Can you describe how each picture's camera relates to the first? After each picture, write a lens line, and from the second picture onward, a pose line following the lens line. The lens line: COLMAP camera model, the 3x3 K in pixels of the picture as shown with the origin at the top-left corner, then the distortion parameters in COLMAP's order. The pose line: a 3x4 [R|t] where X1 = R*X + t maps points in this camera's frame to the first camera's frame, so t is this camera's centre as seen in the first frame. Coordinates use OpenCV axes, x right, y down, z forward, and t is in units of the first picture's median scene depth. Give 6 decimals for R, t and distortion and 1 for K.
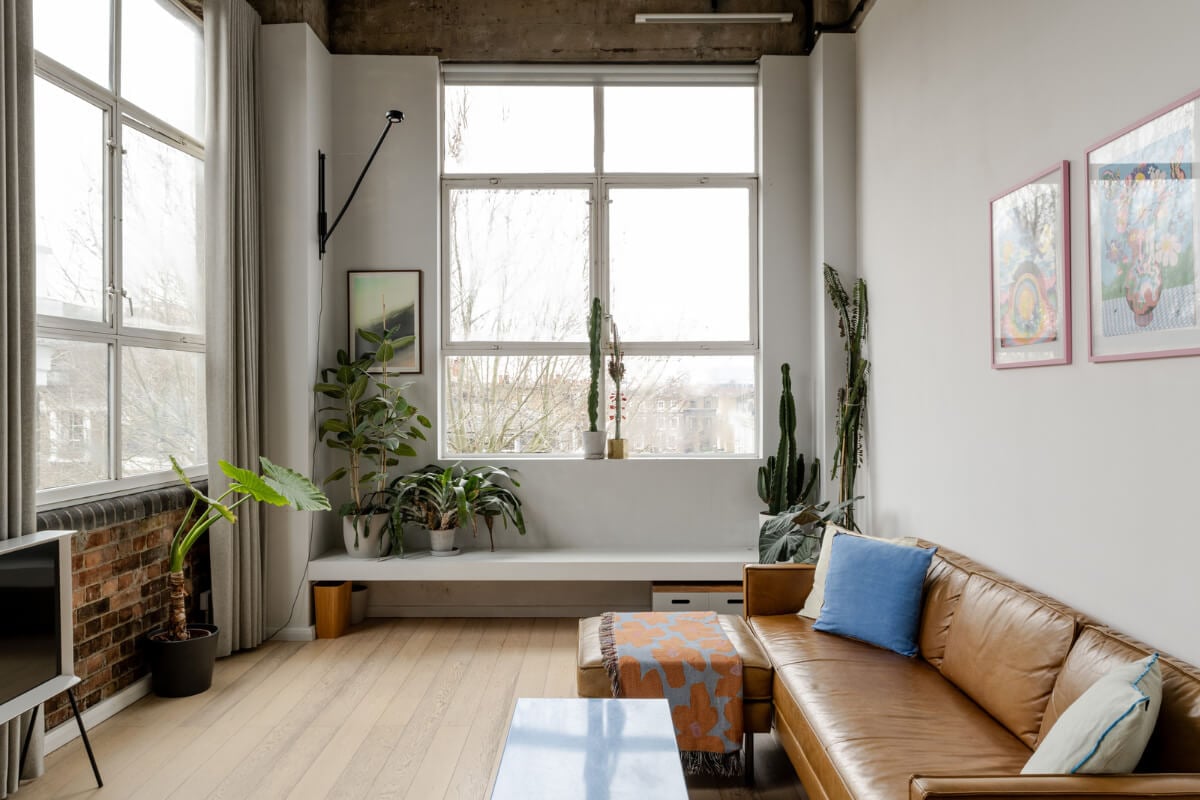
lens RADIAL K [[887.7, 0, 600.2], [0, 887.7, 386.4], [0, 0, 1]] dist [0.000895, -0.002883]
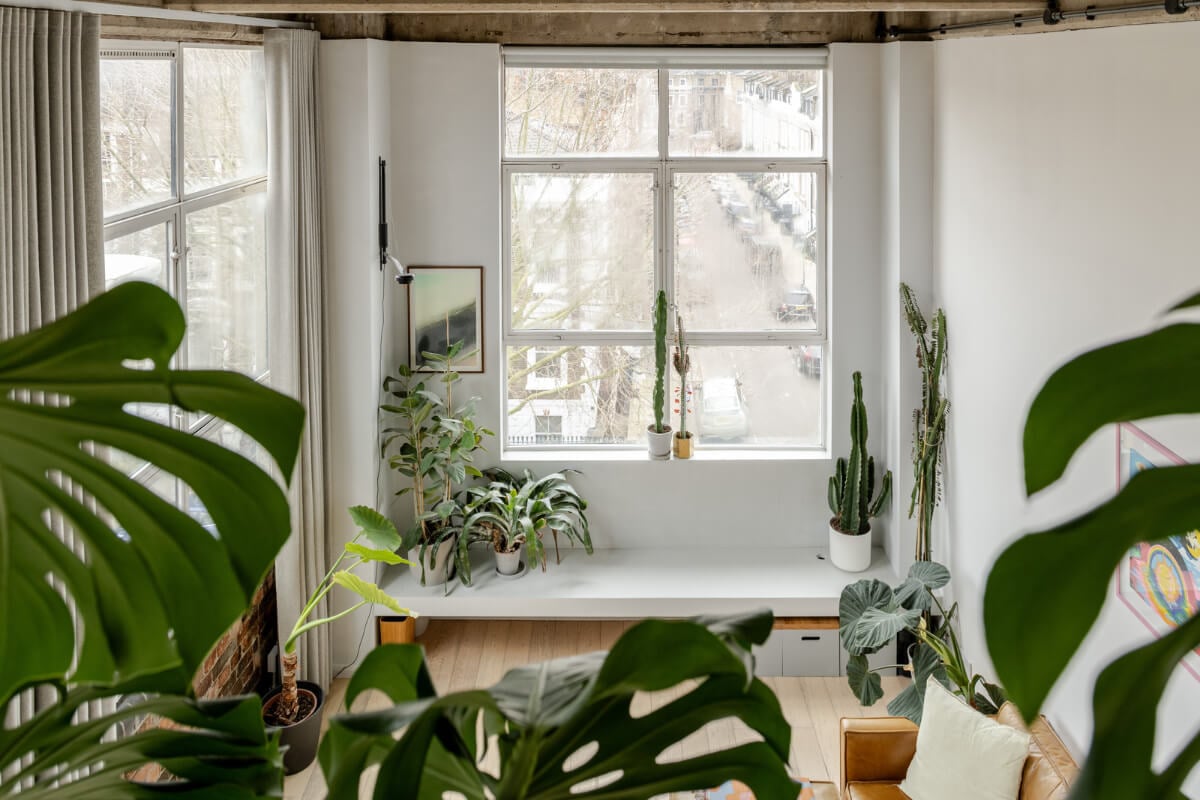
lens RADIAL K [[866.4, 0, 611.3], [0, 866.4, 71.8], [0, 0, 1]] dist [0.001844, -0.006831]
pose [[0.999992, 0.001081, 0.003796, -0.067766], [-0.001175, 0.999689, 0.024925, -0.388456], [-0.003768, -0.024929, 0.999682, 0.055758]]
